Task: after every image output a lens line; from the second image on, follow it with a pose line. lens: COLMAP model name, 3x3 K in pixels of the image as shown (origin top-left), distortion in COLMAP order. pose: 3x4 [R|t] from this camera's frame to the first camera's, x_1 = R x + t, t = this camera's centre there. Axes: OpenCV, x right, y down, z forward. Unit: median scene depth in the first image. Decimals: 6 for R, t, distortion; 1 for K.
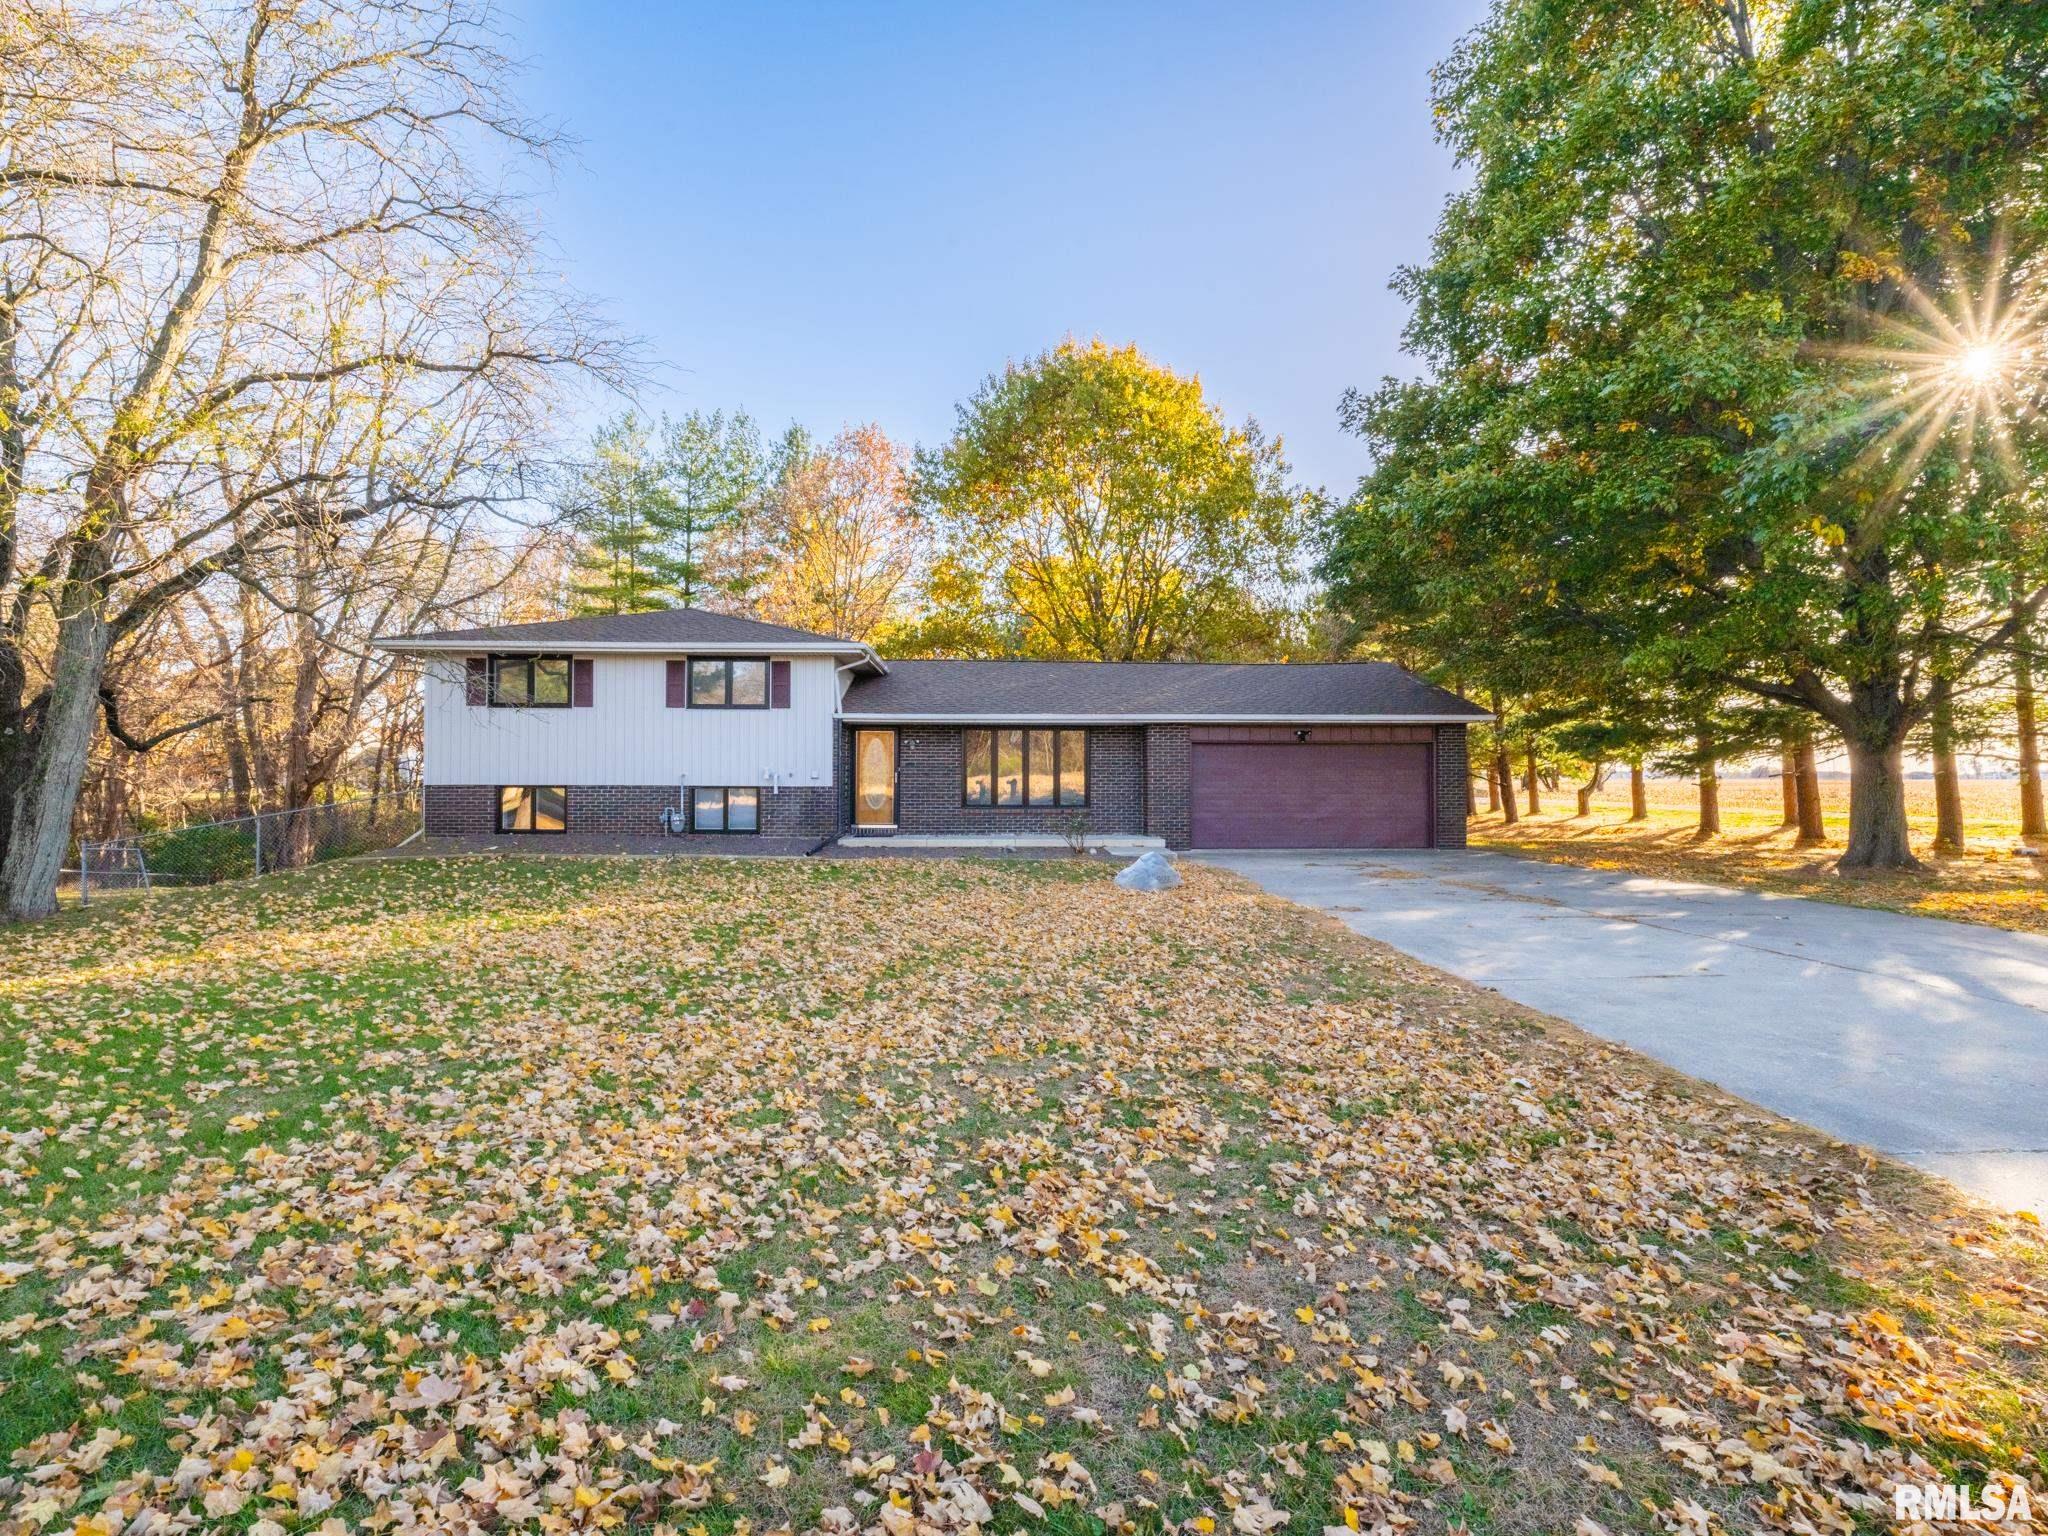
lens RADIAL K [[952.0, 0, 1012.4], [0, 952.0, 764.7], [0, 0, 1]] dist [0.006451, 0.000313]
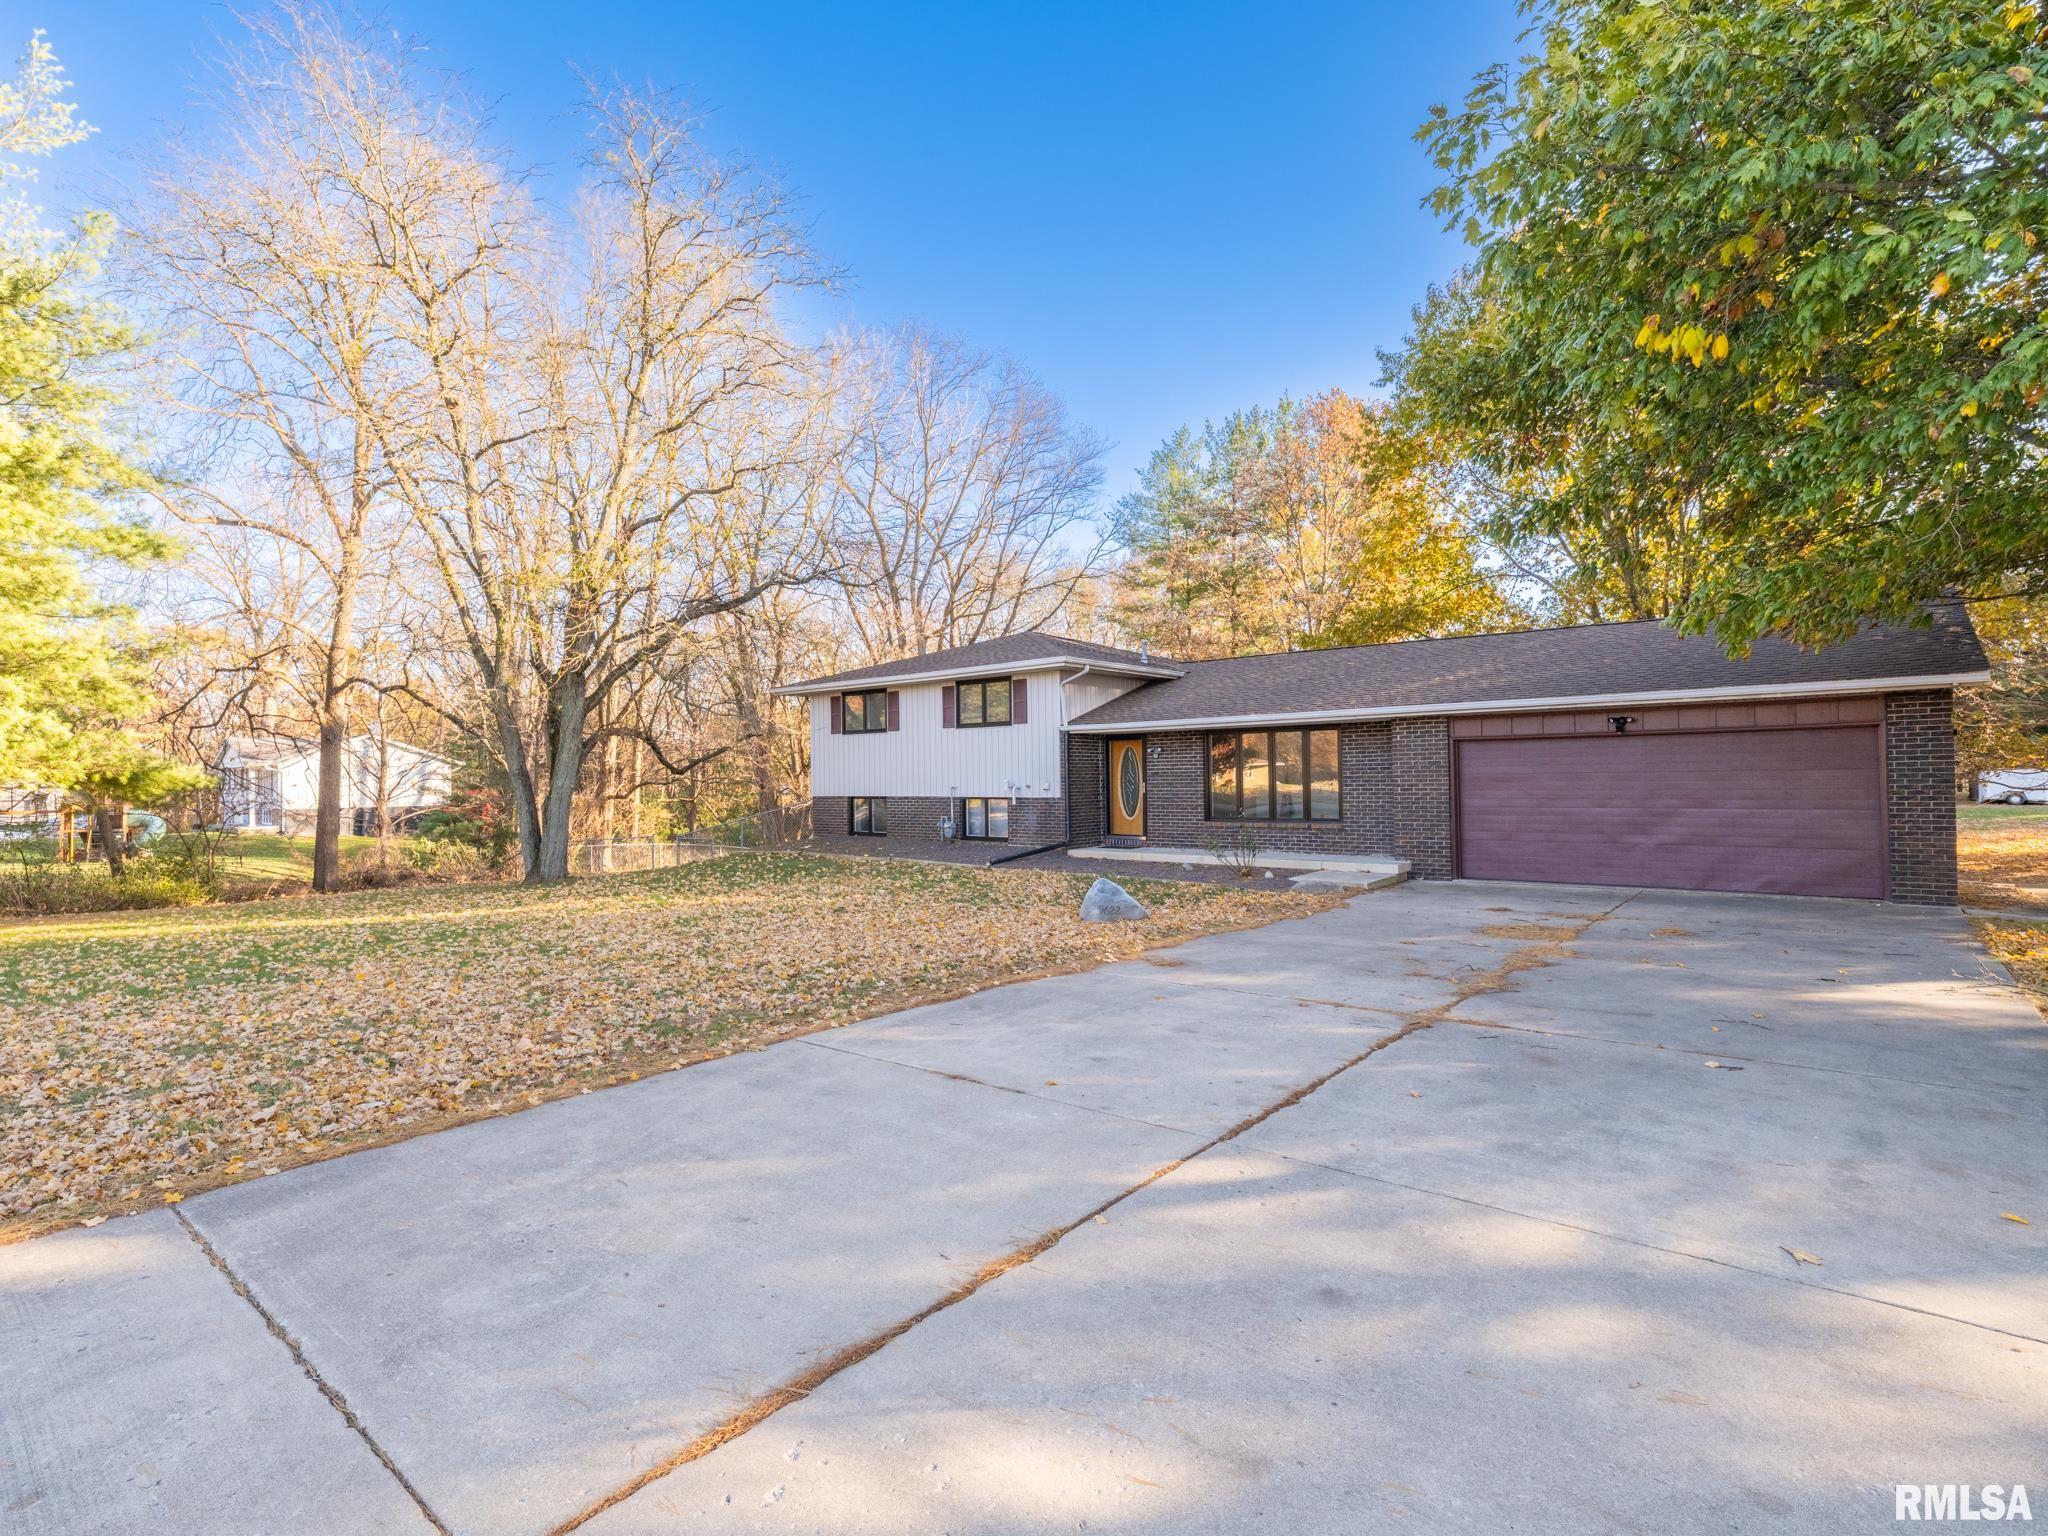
lens RADIAL K [[952.0, 0, 1015.8], [0, 952.0, 775.6], [0, 0, 1]] dist [0.006451, 0.000313]
pose [[0.745897, -0.013332, -0.665928, 0.454013], [0.023264, 0.999711, 0.006043, -0.007766], [0.665655, -0.019999, 0.745991, 0.202713]]
